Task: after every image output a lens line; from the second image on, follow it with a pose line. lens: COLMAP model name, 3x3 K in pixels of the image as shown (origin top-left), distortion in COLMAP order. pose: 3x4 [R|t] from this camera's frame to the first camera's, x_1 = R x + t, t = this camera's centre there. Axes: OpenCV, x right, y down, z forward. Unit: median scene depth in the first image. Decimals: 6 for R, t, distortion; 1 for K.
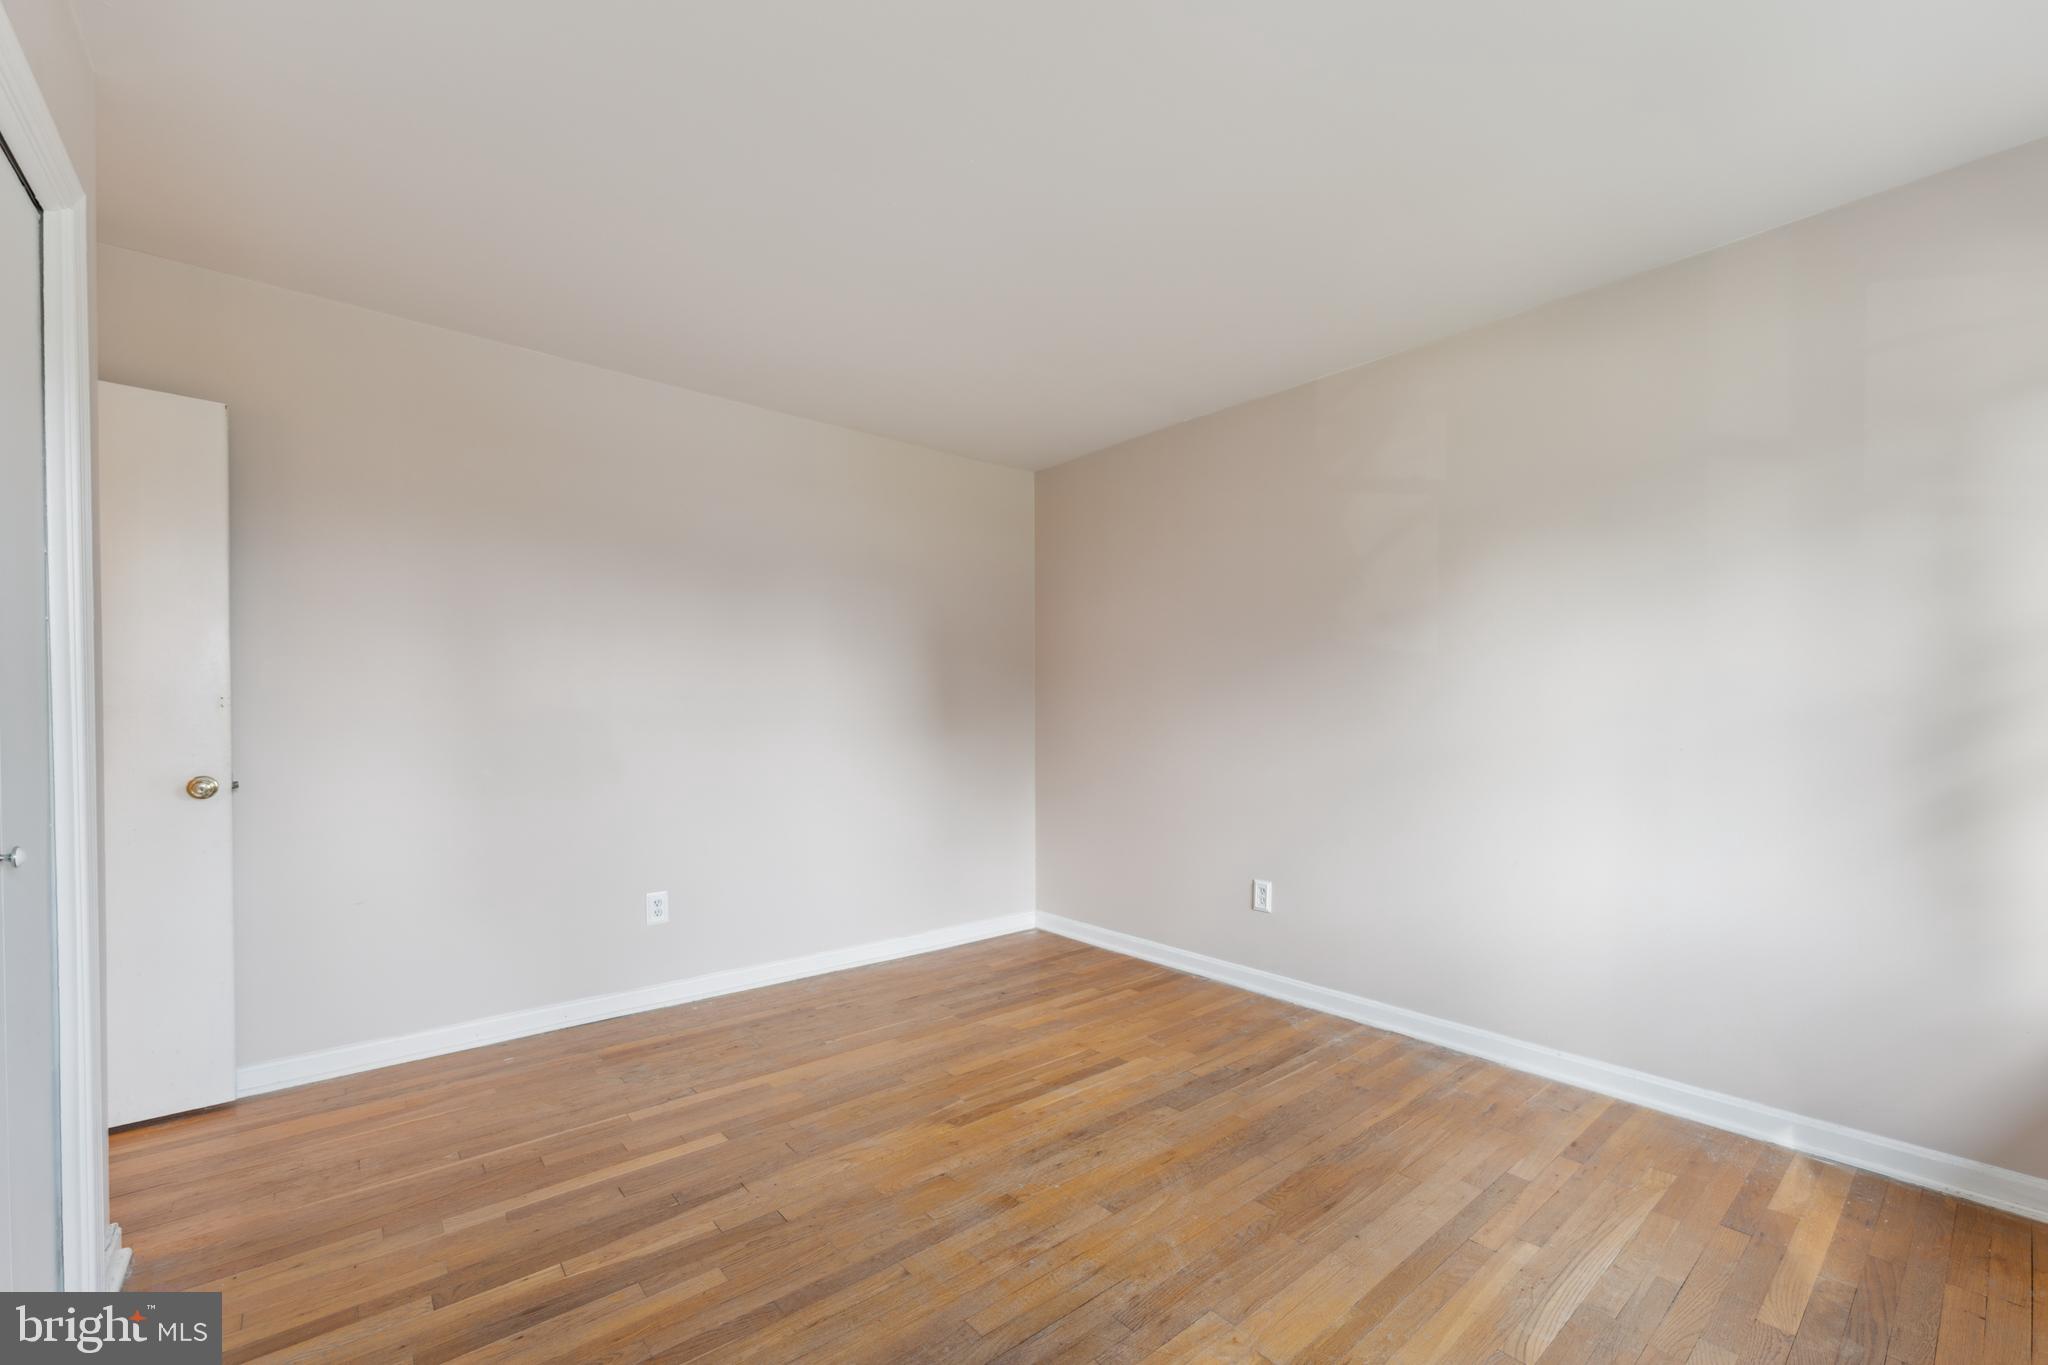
lens RADIAL K [[838.9, 0, 1025.3], [0, 838.9, 703.7], [0, 0, 1]] dist [-0.002283, 0.001279]
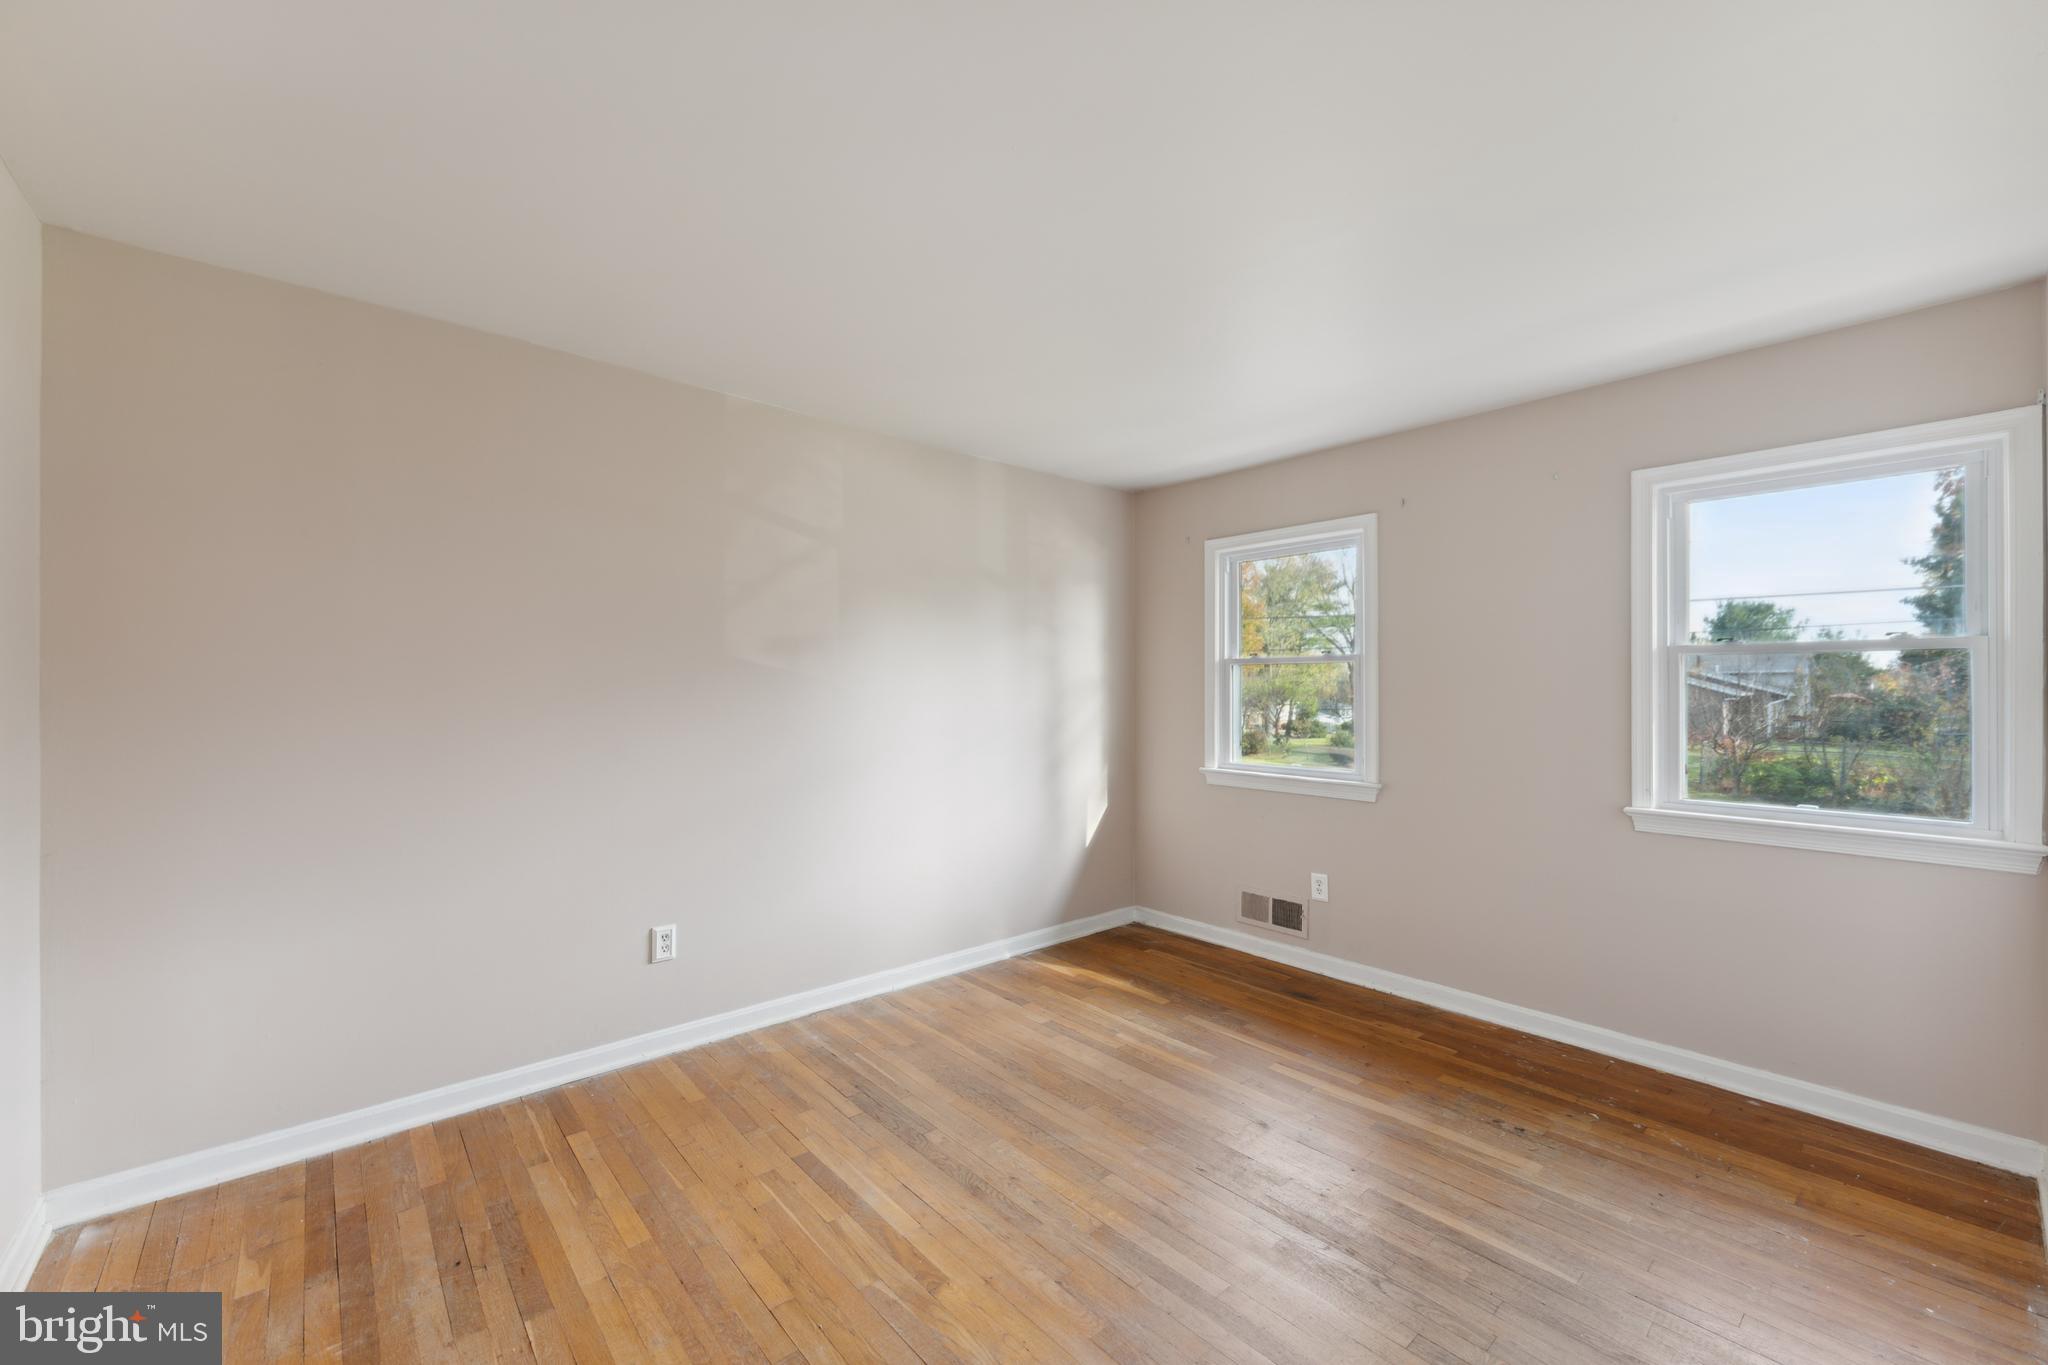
lens RADIAL K [[838.9, 0, 1009.9], [0, 838.9, 675.9], [0, 0, 1]] dist [-0.002283, 0.001279]
pose [[-0.026992, 0.014859, 0.999525, -0.823506], [-0.014820, 0.999774, -0.015263, -0.060690], [-0.999526, -0.015225, -0.026765, 0.891847]]
